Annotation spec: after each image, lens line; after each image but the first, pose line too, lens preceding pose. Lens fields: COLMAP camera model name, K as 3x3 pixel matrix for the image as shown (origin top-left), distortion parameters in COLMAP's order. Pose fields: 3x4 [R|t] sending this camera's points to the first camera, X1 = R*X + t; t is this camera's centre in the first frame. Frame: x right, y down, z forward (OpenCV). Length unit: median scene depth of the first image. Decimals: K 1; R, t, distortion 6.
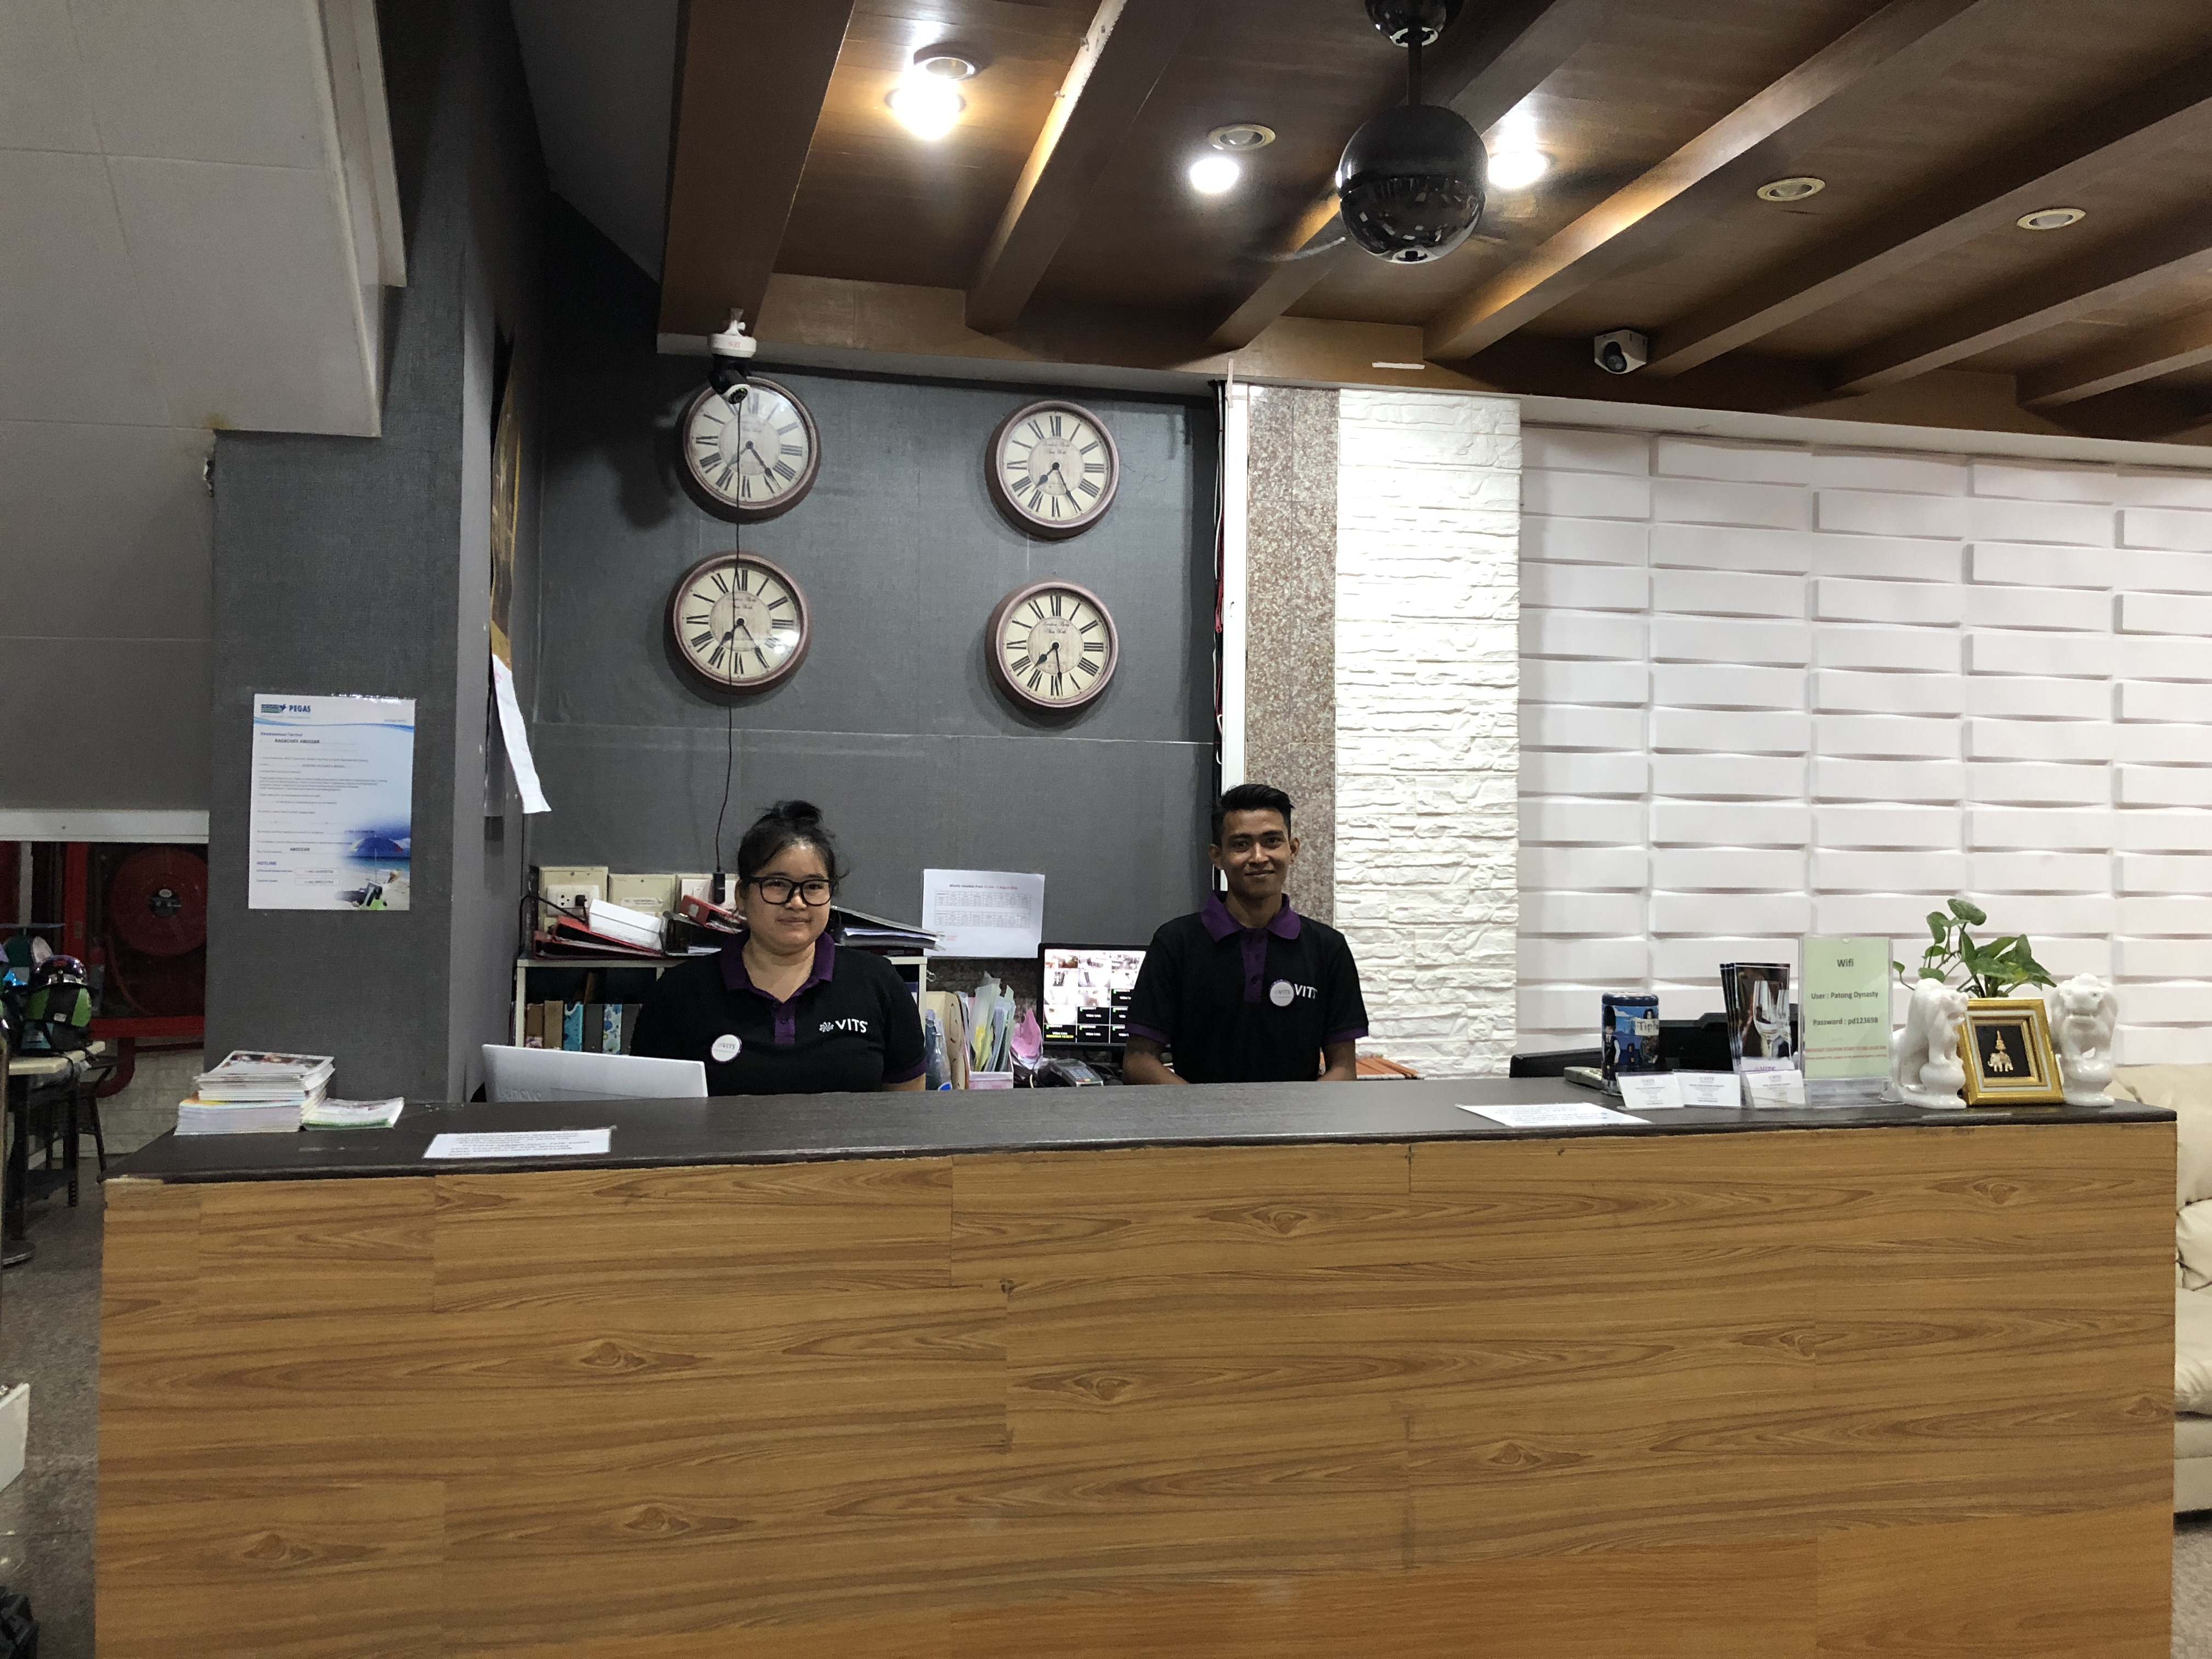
lens RADIAL K [[1789.2, 0, 1085.1], [0, 1789.2, 817.9], [0, 0, 1]] dist [0.009217, -0.000650]
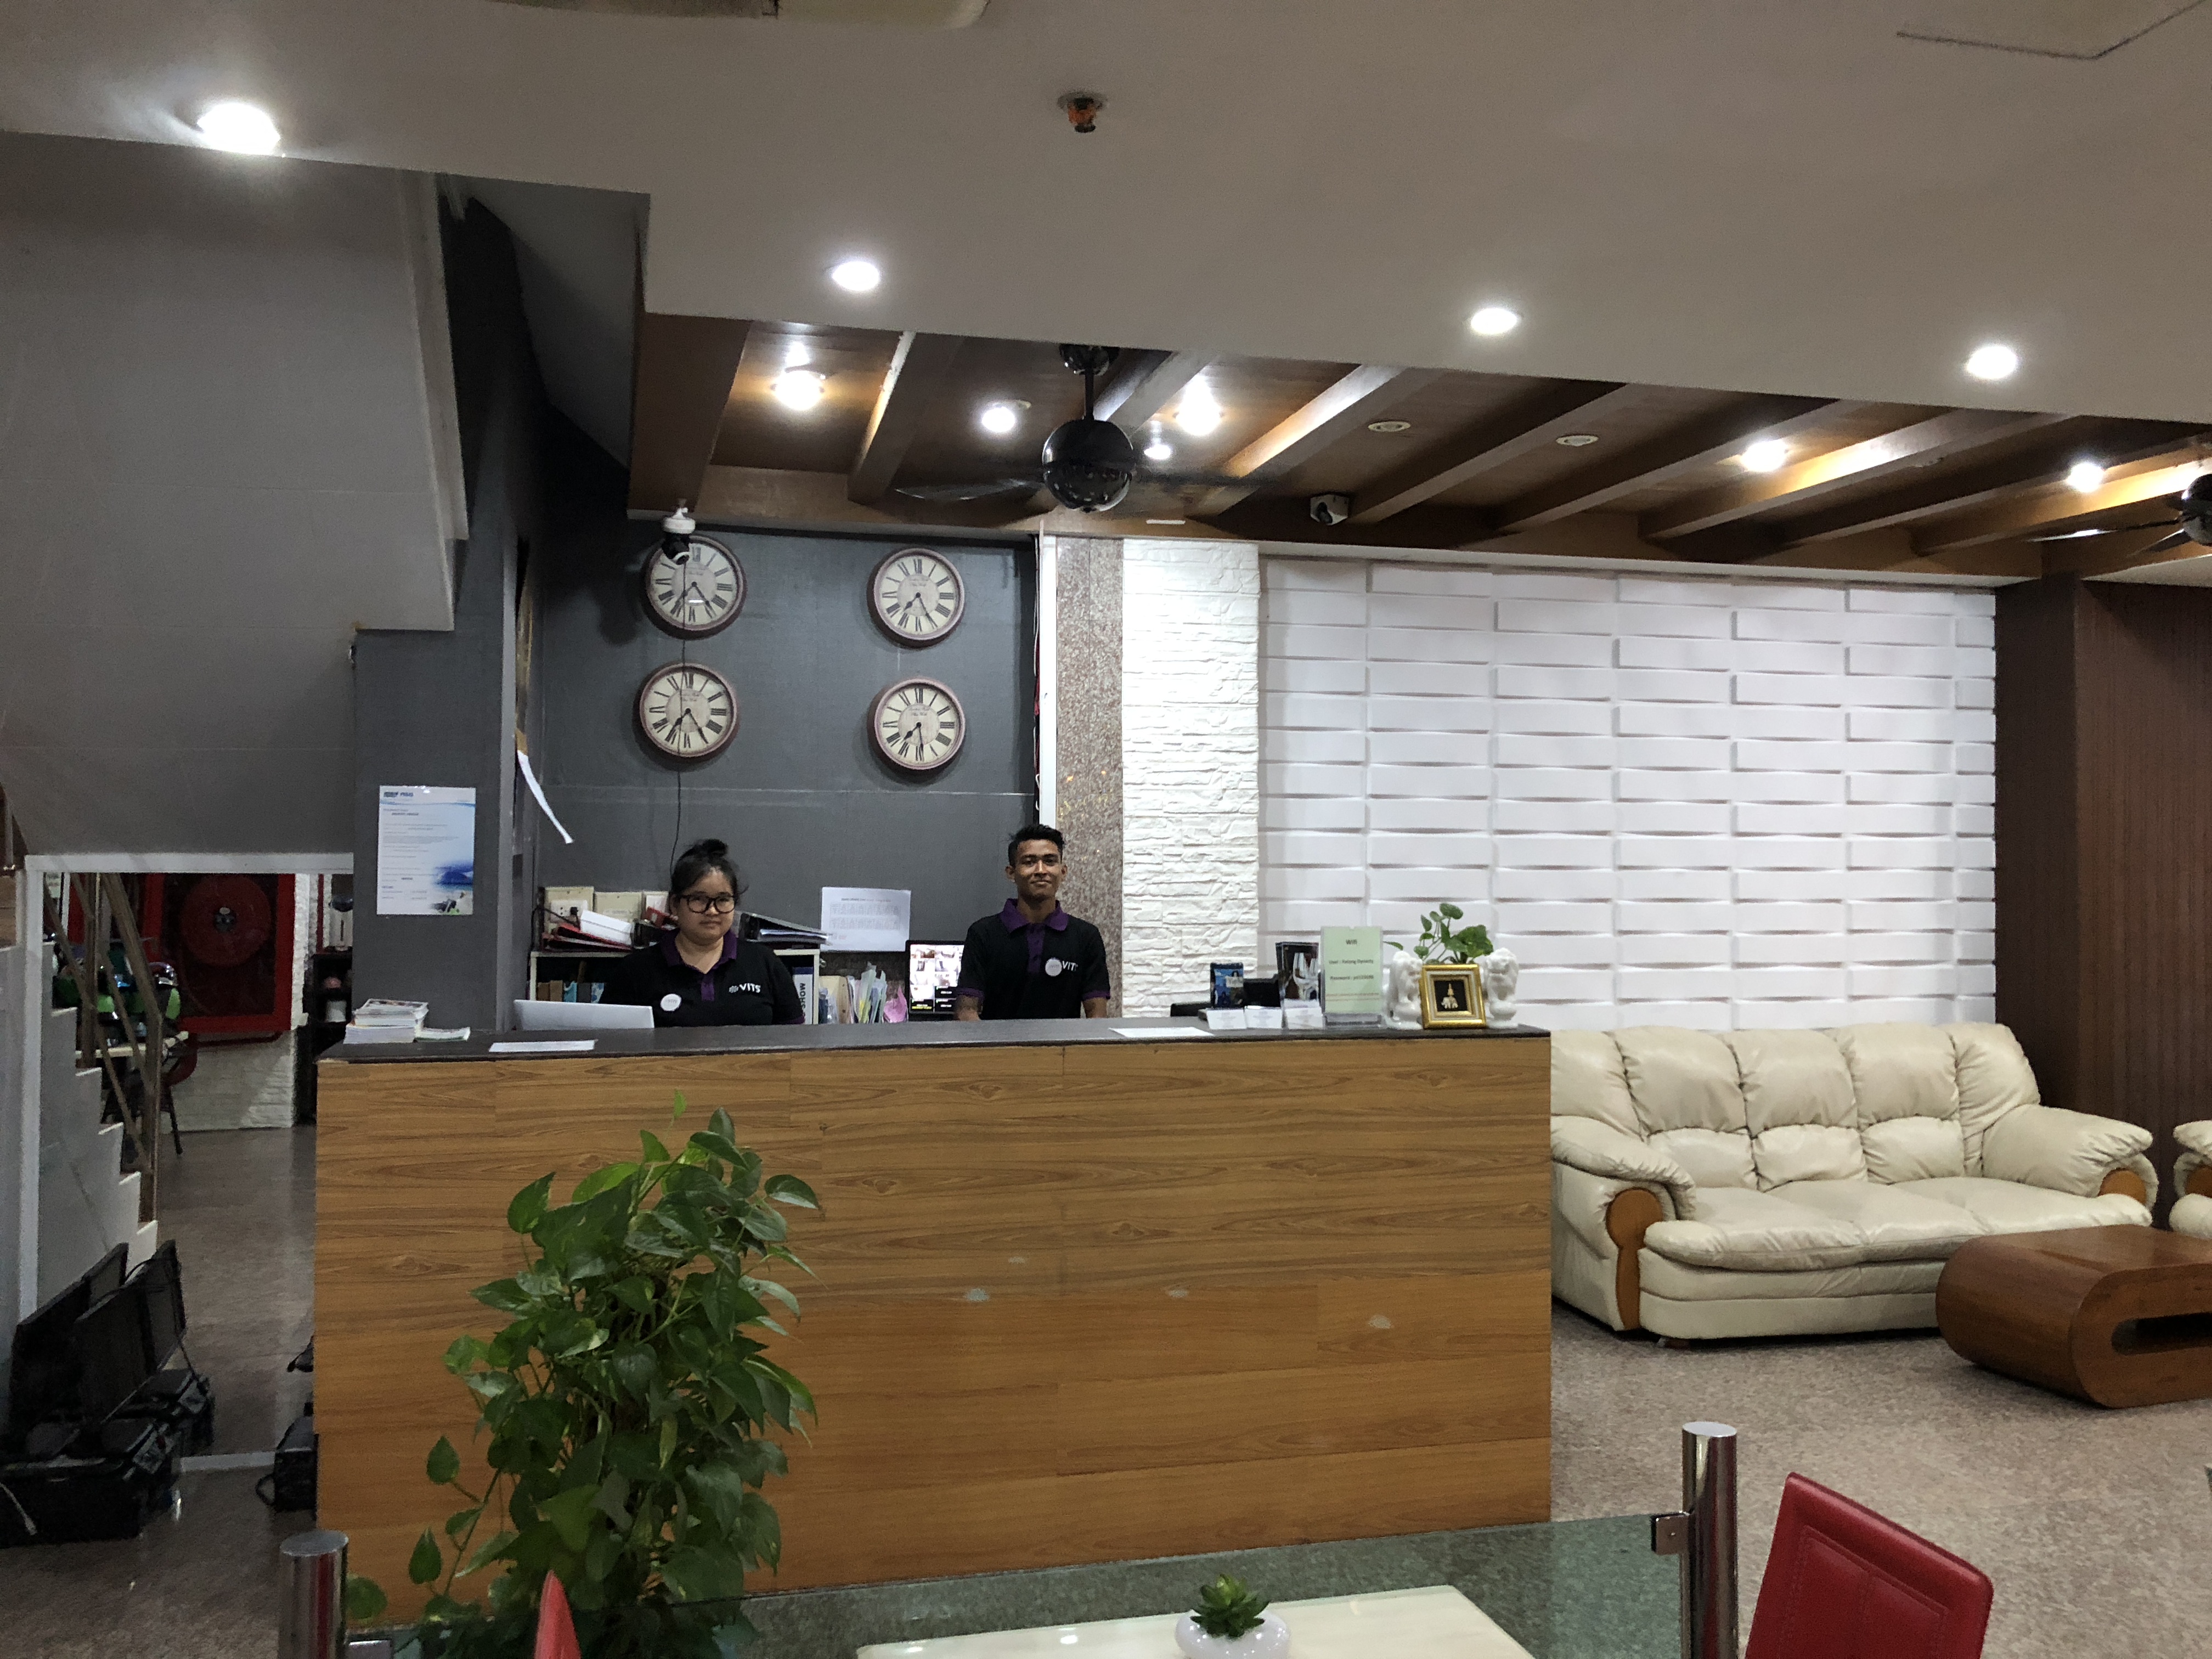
lens RADIAL K [[1788.3, 0, 1091.9], [0, 1788.3, 820.9], [0, 0, 1]] dist [0.061607, -0.134477]
pose [[0.999940, -0.005355, 0.009594, 0.118824], [0.005418, 0.999963, -0.006625, -0.014011], [-0.009558, 0.006676, 0.999932, -0.440349]]
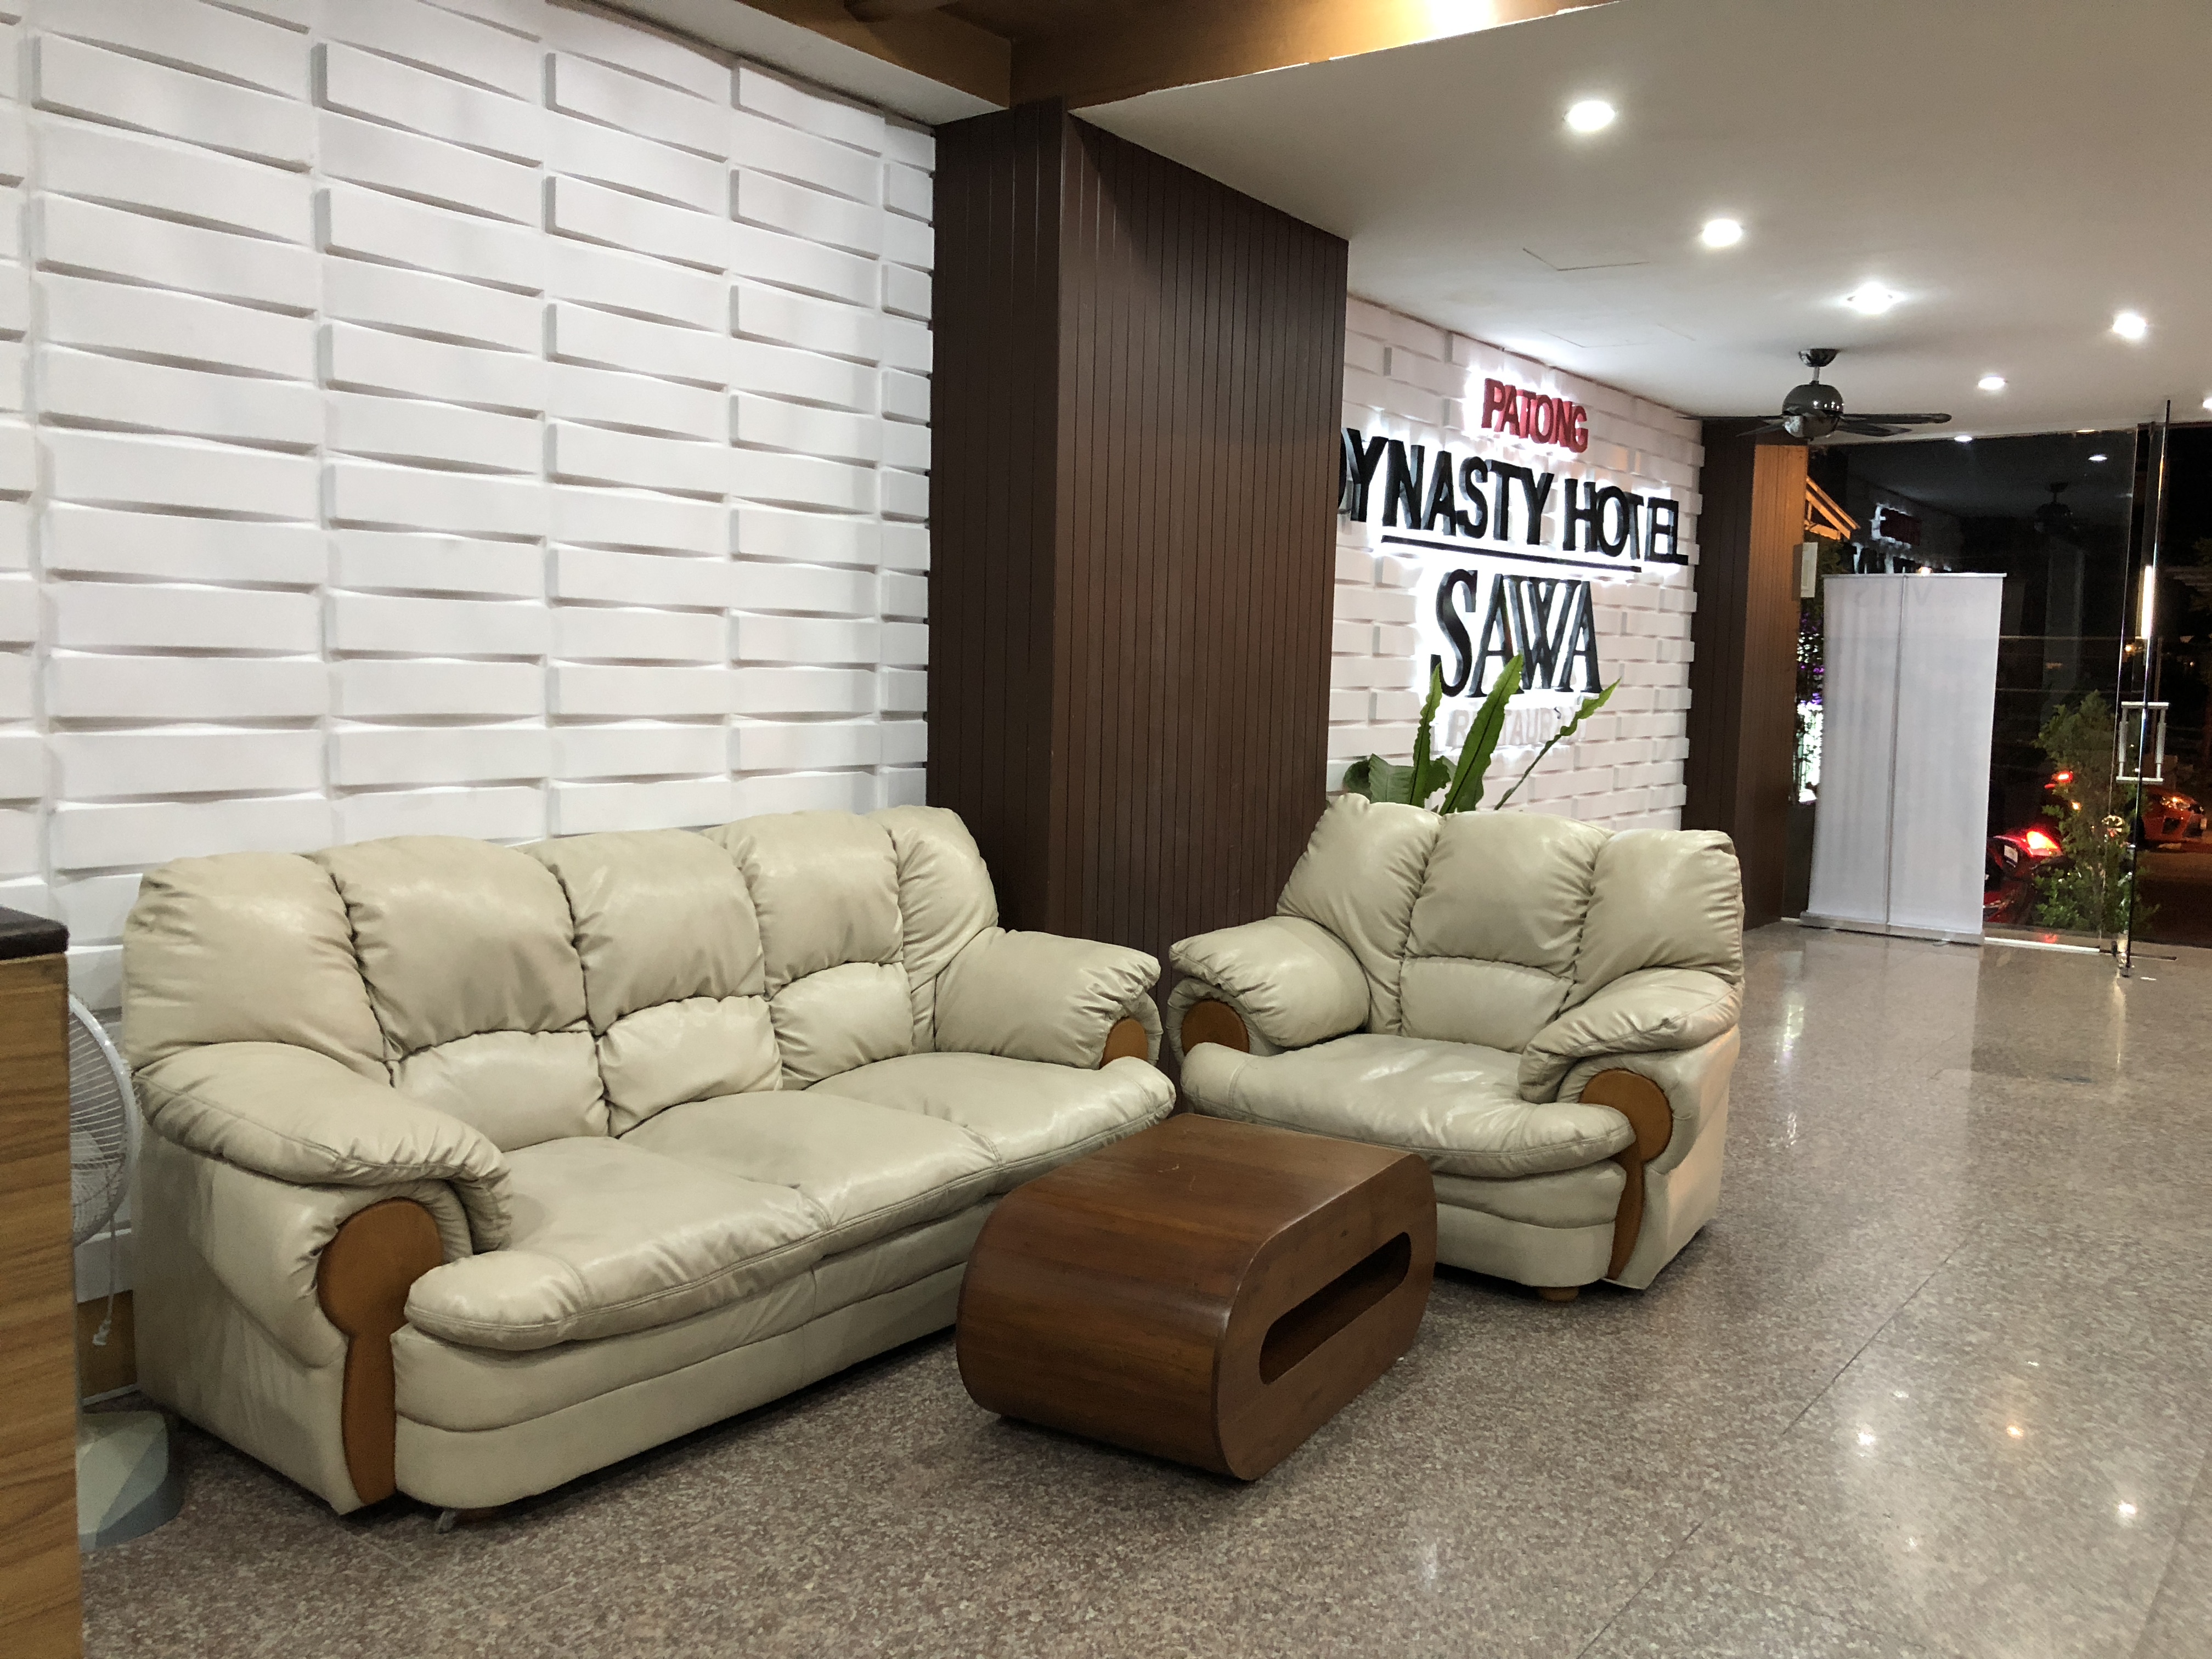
lens RADIAL K [[1788.3, 0, 1091.9], [0, 1788.3, 820.9], [0, 0, 1]] dist [0.061607, -0.134477]
pose [[0.763836, -0.048181, 0.643609, 0.365923], [-0.023782, 0.994431, 0.102669, 0.068713], [-0.644972, -0.093728, 0.758437, 0.407807]]
